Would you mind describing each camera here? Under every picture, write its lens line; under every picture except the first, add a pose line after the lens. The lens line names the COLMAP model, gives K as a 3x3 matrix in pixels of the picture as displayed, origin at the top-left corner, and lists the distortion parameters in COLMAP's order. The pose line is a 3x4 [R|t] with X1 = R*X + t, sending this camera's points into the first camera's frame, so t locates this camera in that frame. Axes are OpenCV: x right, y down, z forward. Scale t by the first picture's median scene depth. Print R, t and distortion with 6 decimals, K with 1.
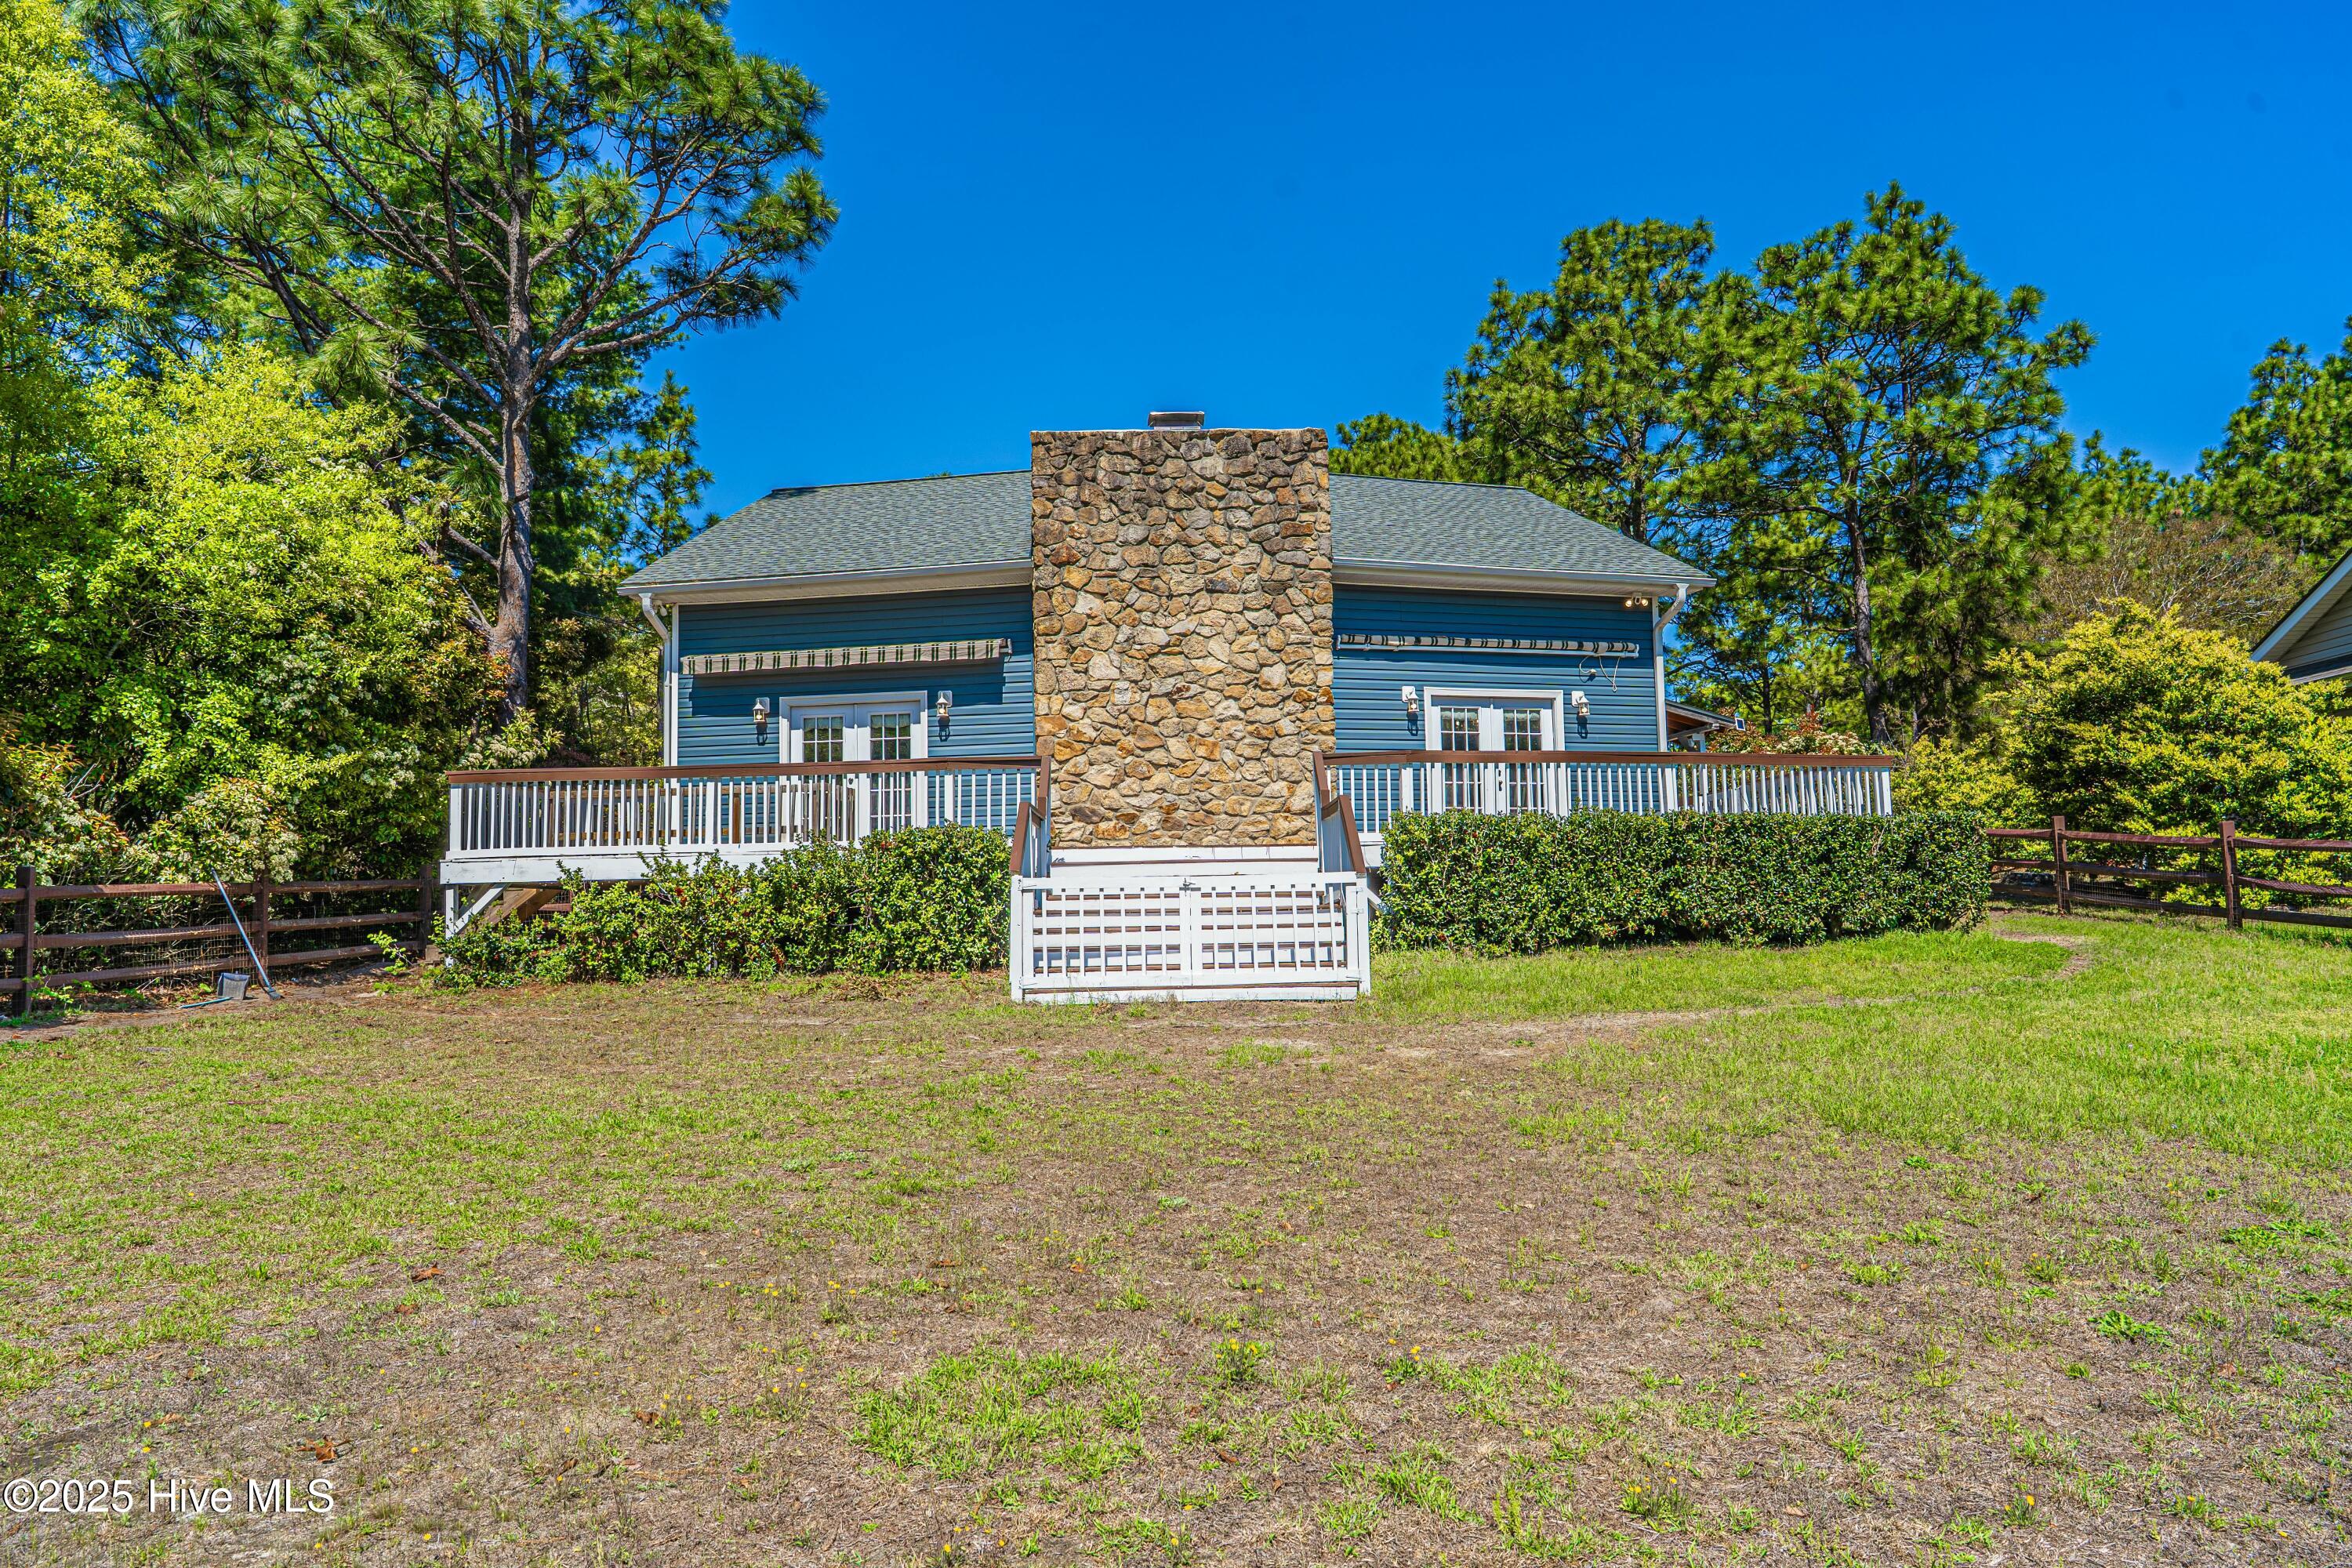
lens RADIAL K [[1574.4, 0, 1173.4], [0, 1574.4, 771.8], [0, 0, 1]] dist [0.002622, 0.004554]
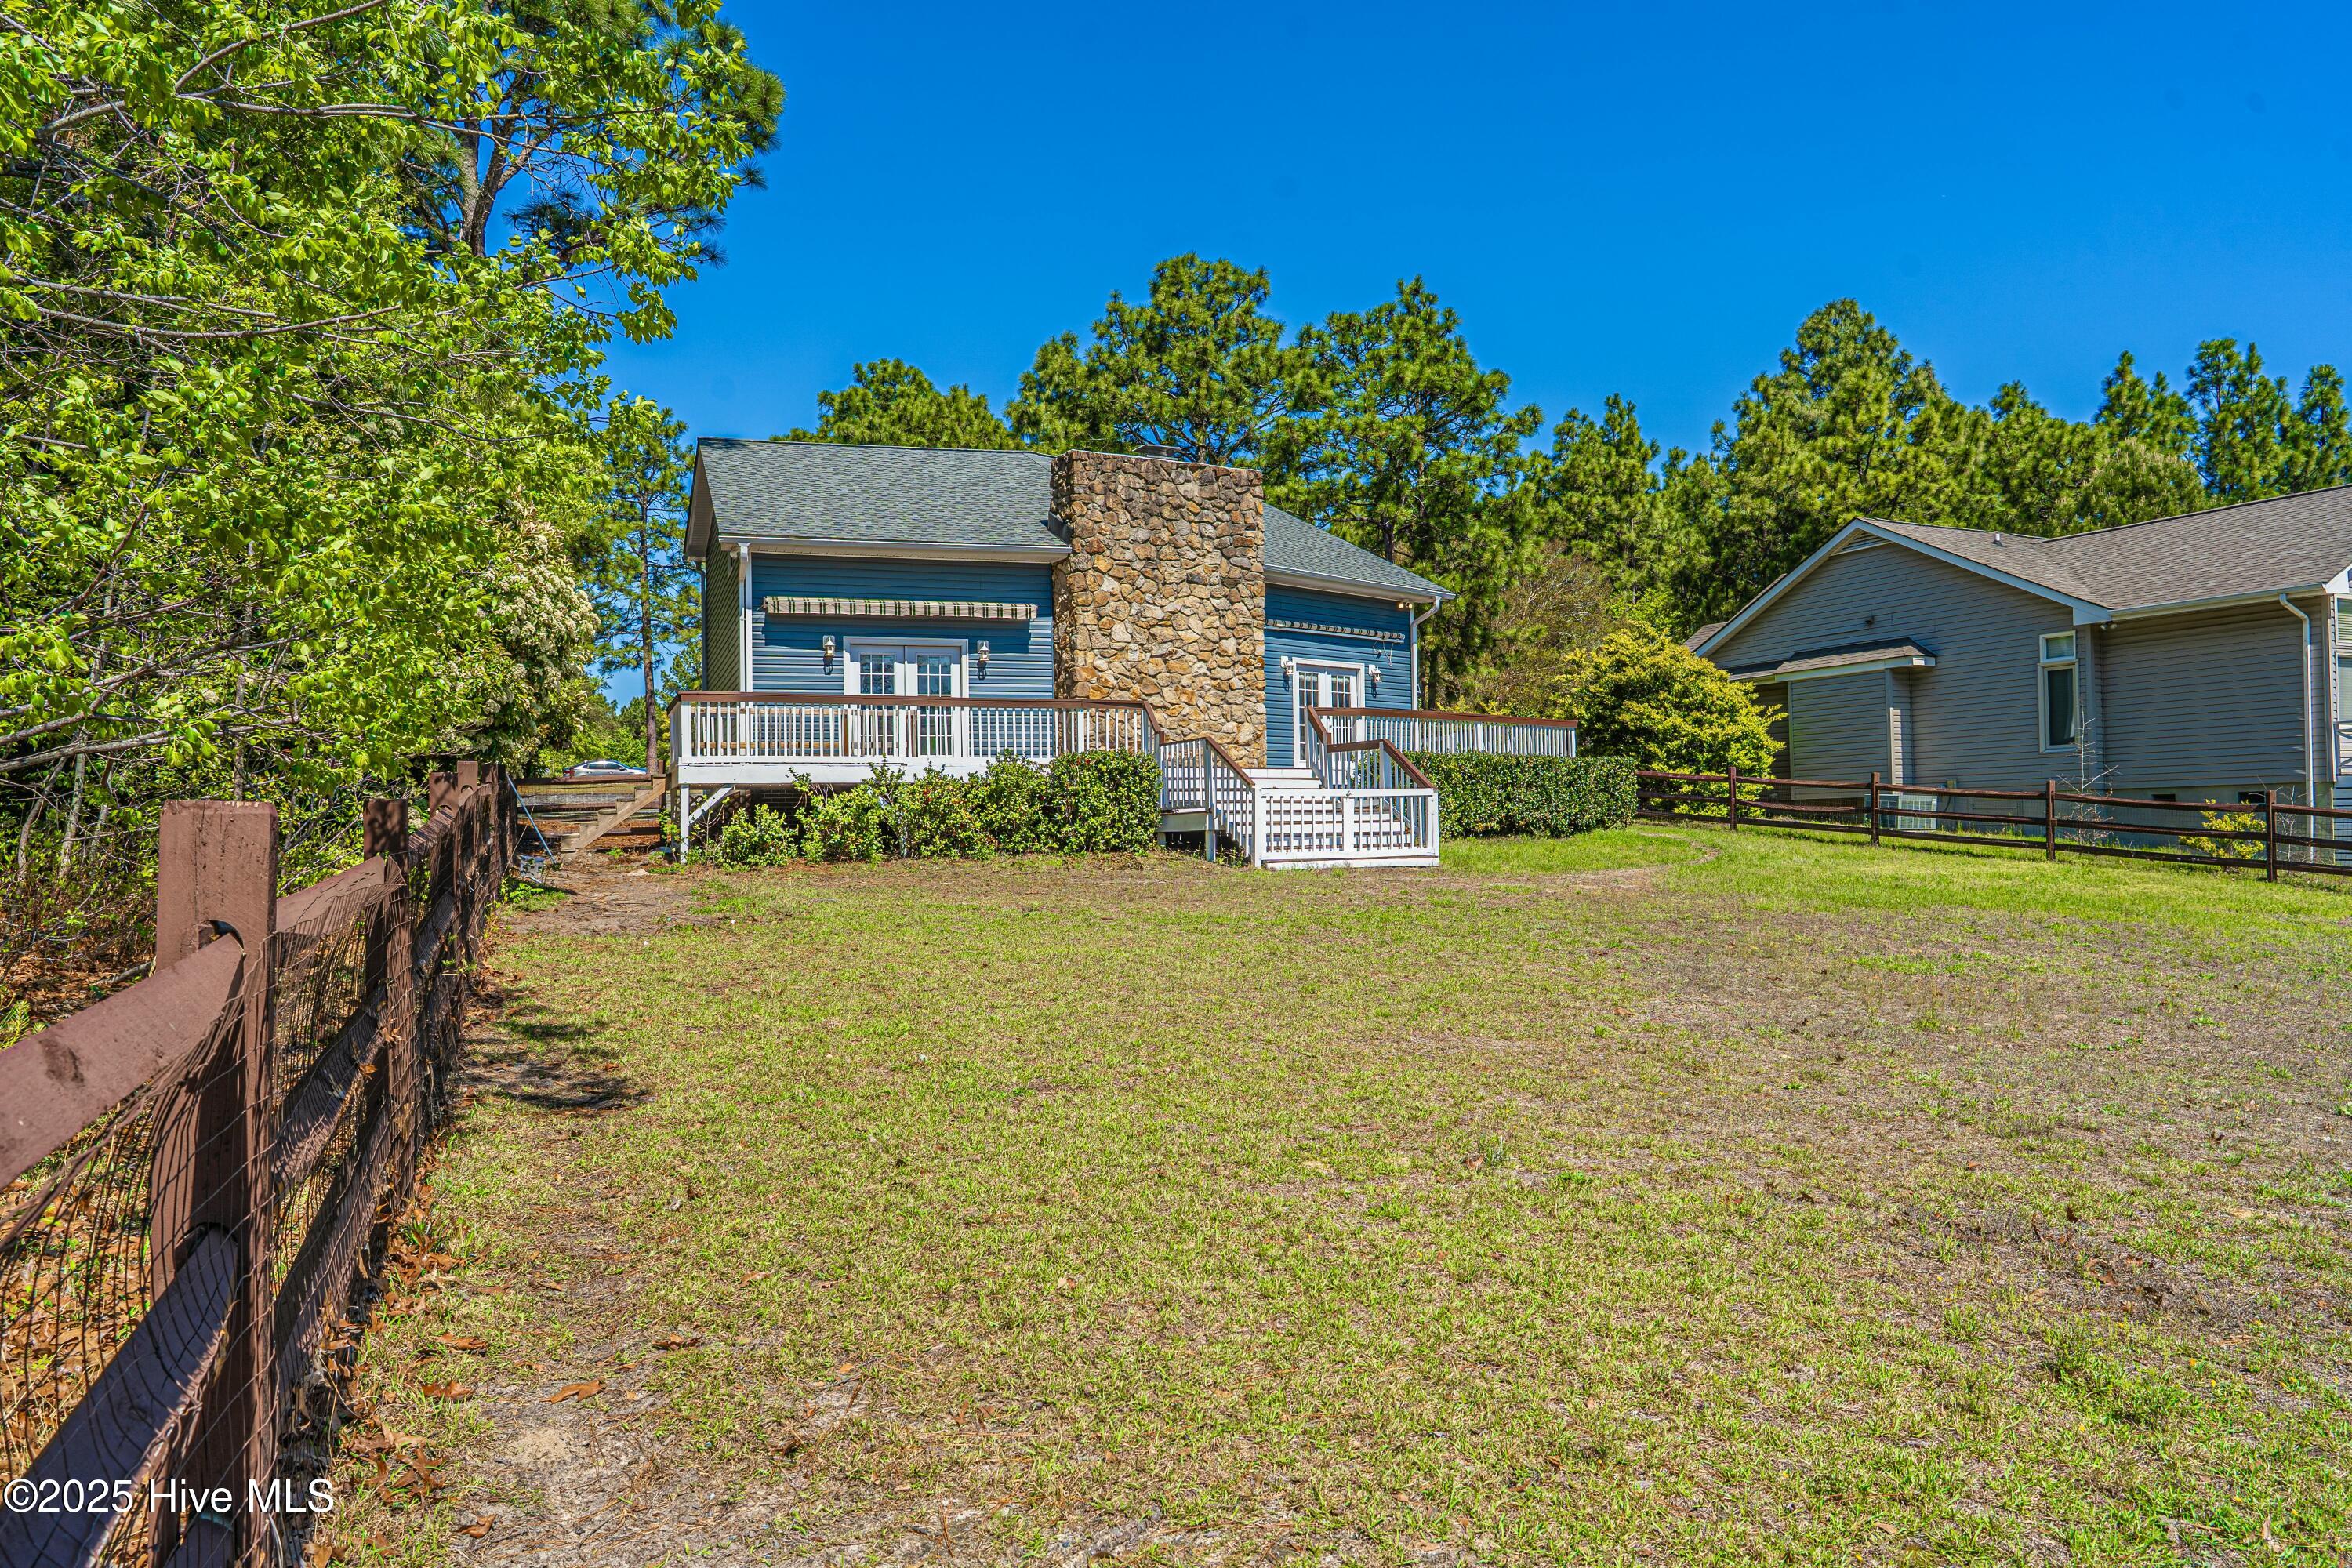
lens RADIAL K [[1571.0, 0, 1176.0], [0, 1571.0, 784.0], [0, 0, 1]] dist [-0.000606, 0.000133]
pose [[0.891824, 0.019484, 0.451963, -0.602107], [-0.048732, 0.997396, 0.053161, -0.010575], [-0.449750, -0.069435, 0.890451, -0.231916]]
